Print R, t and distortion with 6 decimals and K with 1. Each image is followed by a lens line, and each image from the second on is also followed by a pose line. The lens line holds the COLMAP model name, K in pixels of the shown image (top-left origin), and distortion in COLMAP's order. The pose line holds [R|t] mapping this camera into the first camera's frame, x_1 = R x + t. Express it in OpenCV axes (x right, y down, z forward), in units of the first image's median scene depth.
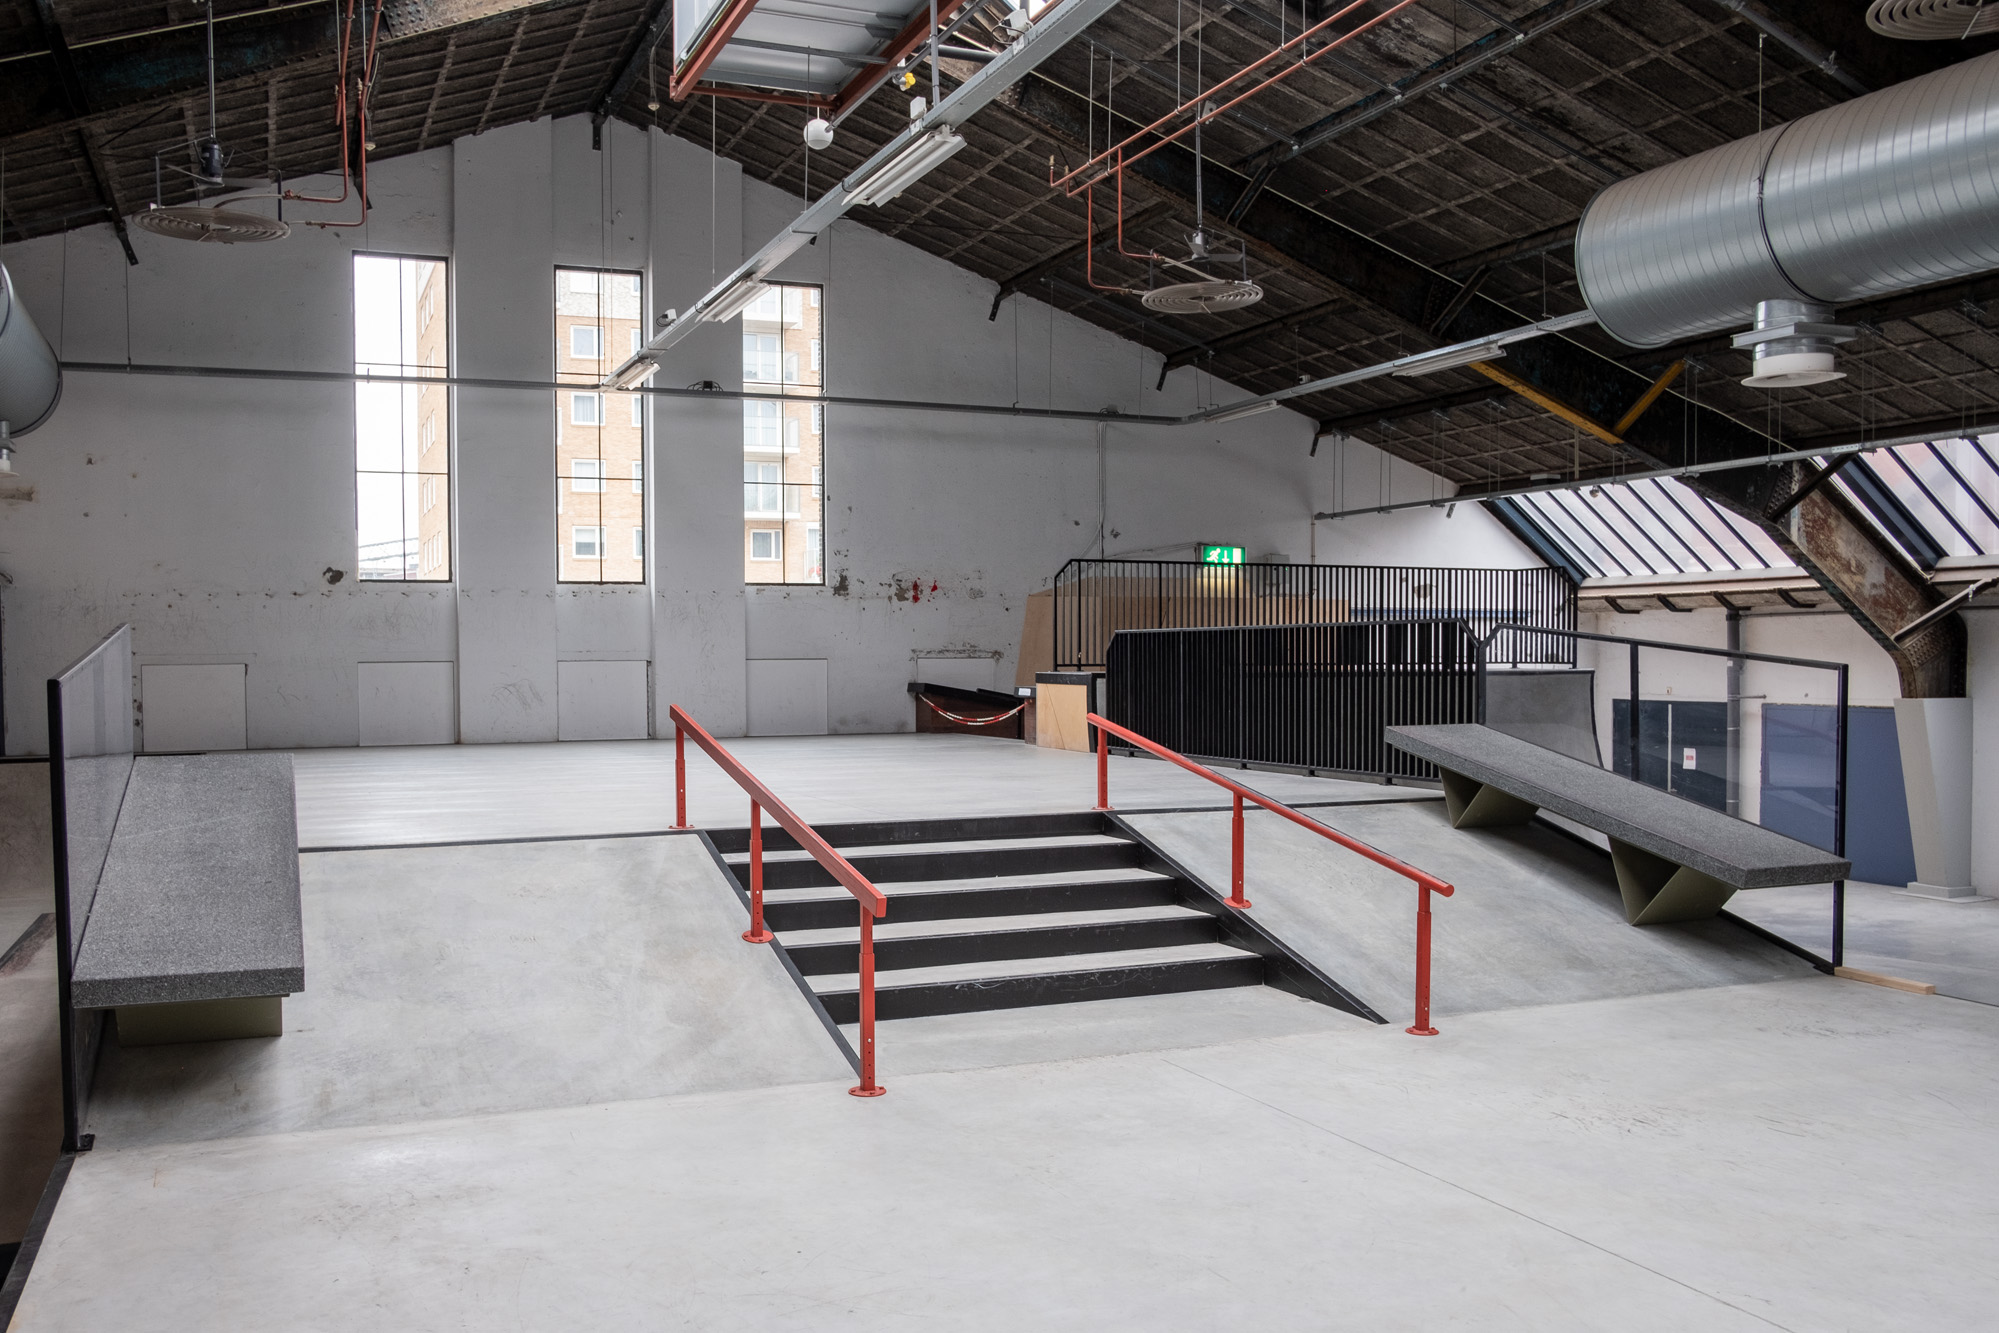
lens RADIAL K [[1528.8, 0, 999.6], [0, 1528.8, 666.6], [0, 0, 1]] dist [0.002788, 0.010224]
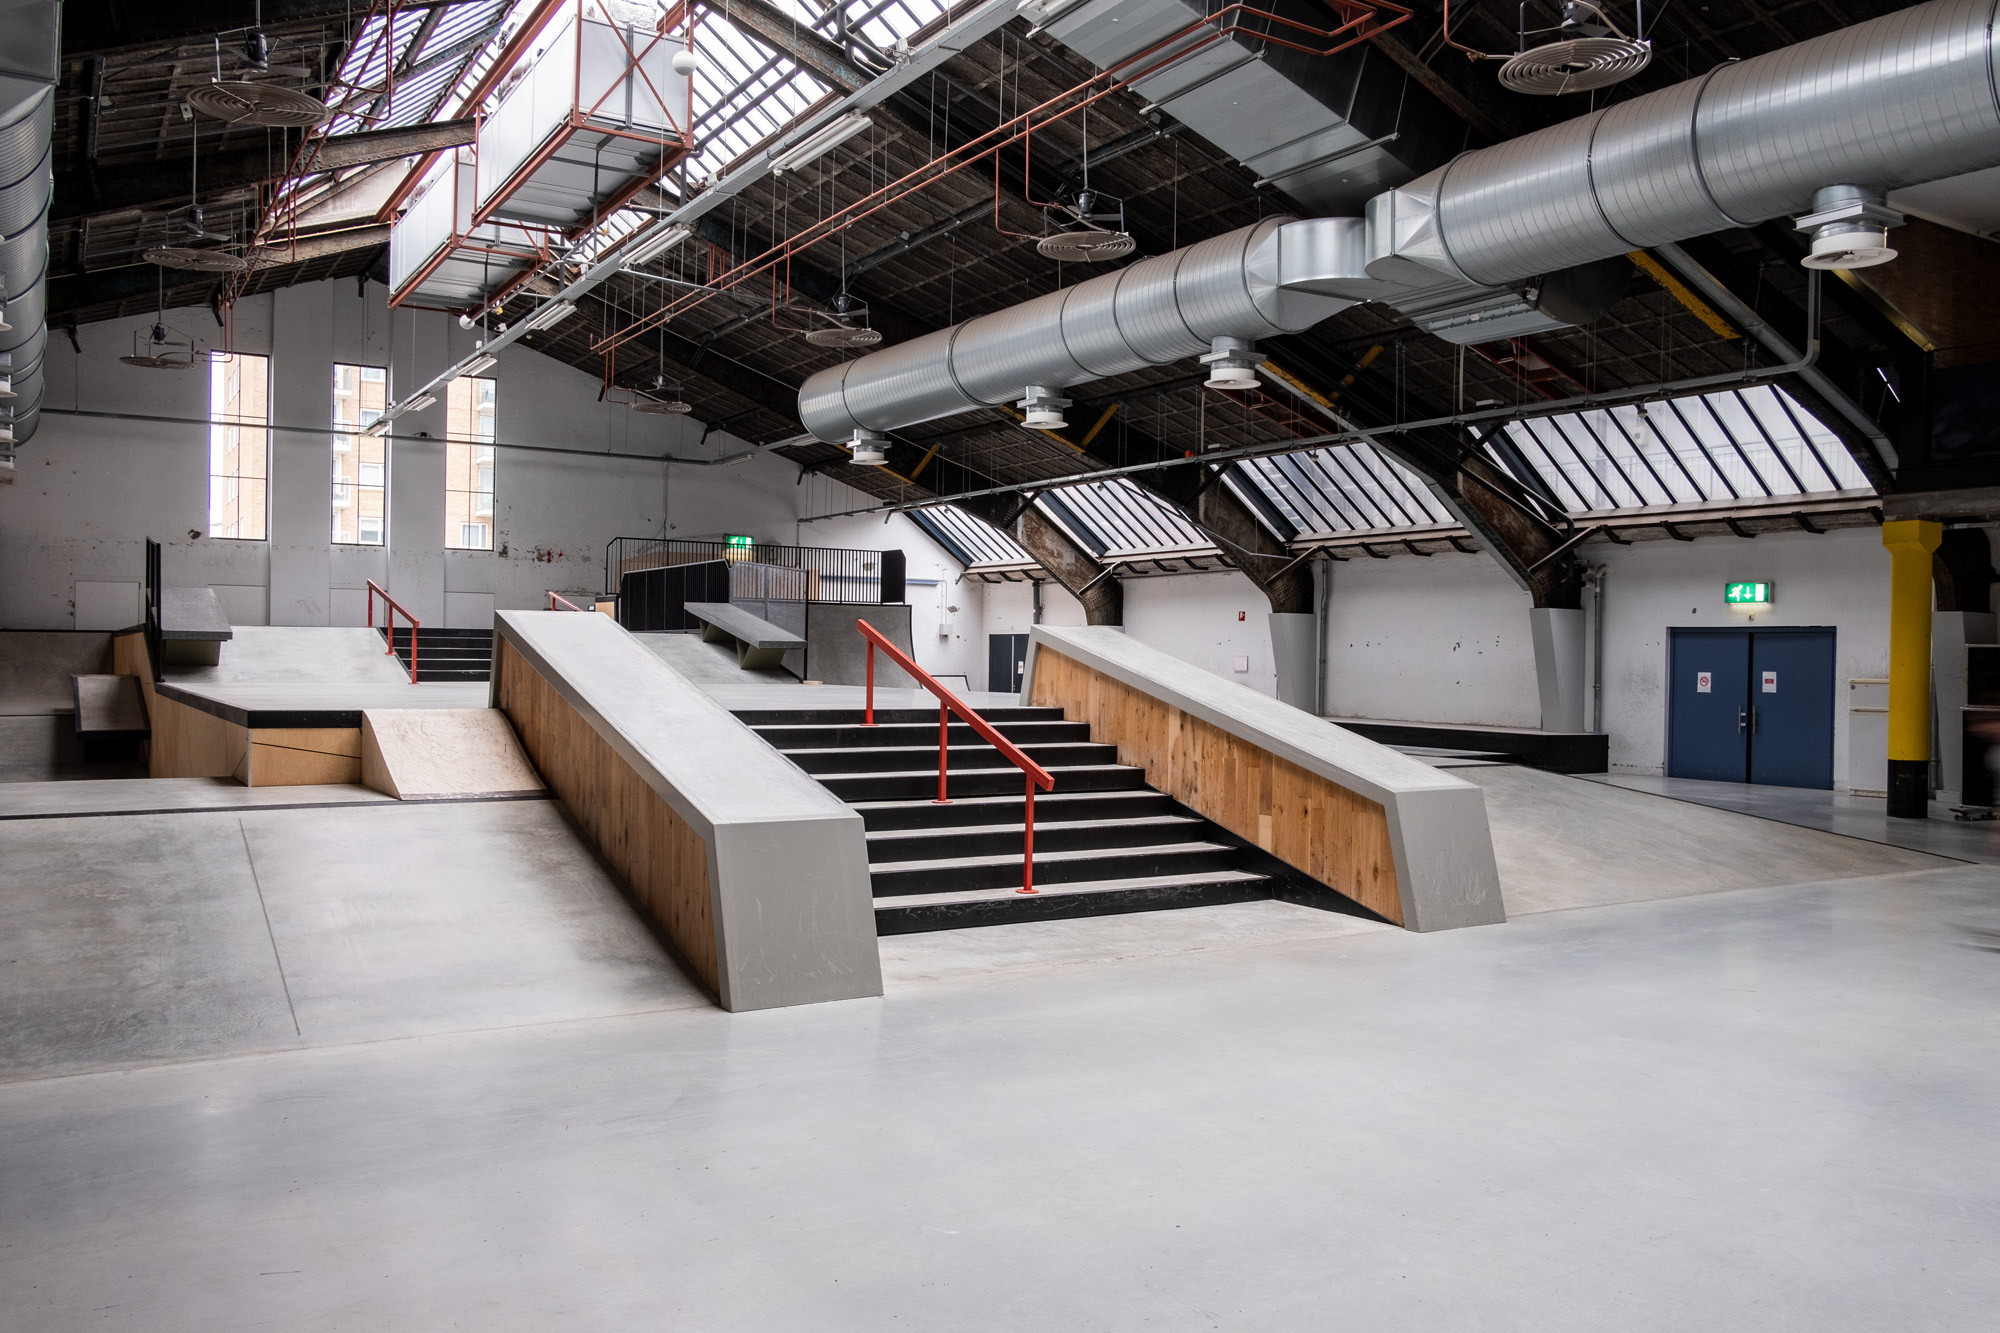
lens RADIAL K [[1529.6, 0, 1002.6], [0, 1529.6, 663.3], [0, 0, 1]] dist [0.002788, 0.010224]
pose [[0.992729, 0.017125, 0.119142, 0.260659], [-0.016031, 0.999820, -0.010130, 0.084374], [-0.119295, 0.008147, 0.992825, -0.811127]]
